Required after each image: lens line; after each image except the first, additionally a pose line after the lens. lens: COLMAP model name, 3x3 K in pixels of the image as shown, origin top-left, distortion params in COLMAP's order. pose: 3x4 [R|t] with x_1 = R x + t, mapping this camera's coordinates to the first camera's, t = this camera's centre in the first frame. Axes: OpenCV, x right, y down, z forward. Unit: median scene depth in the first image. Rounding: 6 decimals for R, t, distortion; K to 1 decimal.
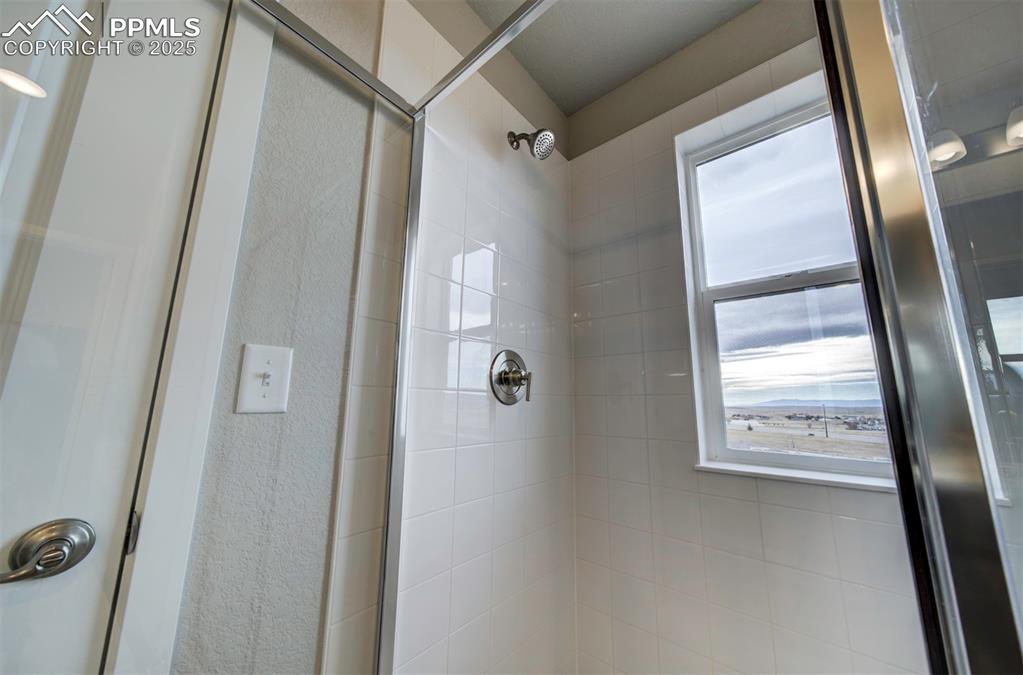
lens RADIAL K [[345.5, 0, 511.5], [0, 345.5, 337.5], [0, 0, 1]] dist [0.001793, 0.000078]
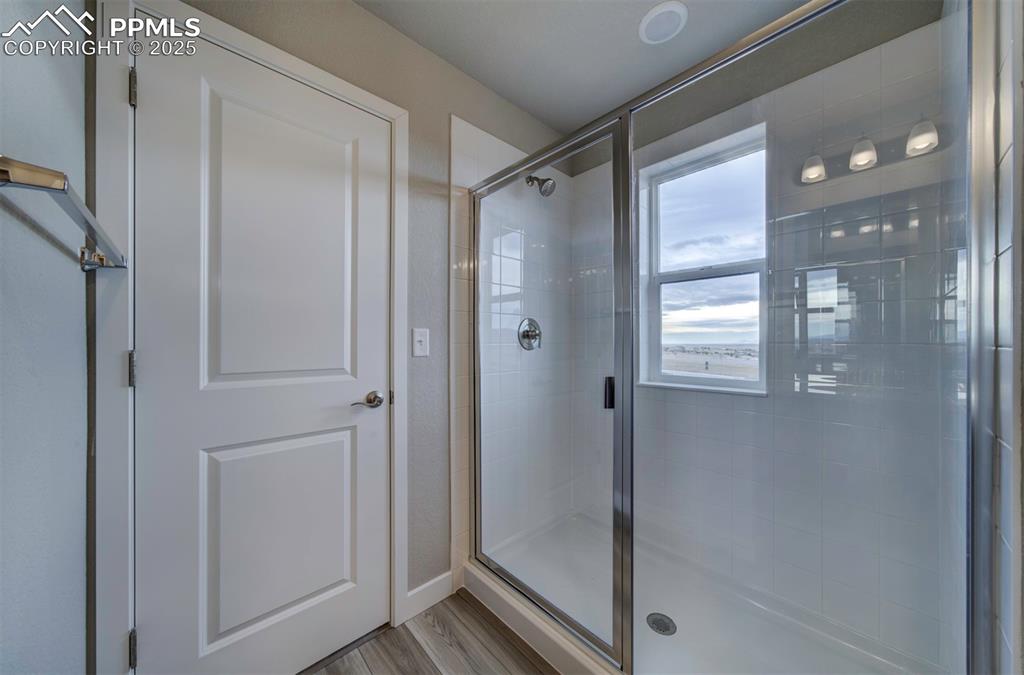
lens RADIAL K [[345.8, 0, 512.0], [0, 345.8, 337.5], [0, 0, 1]] dist [0.001793, 0.000078]
pose [[0.992908, -0.014916, -0.117948, 0.110169], [0.035308, 0.984333, 0.172751, -0.170893], [0.113523, -0.175690, 0.977878, -0.704154]]
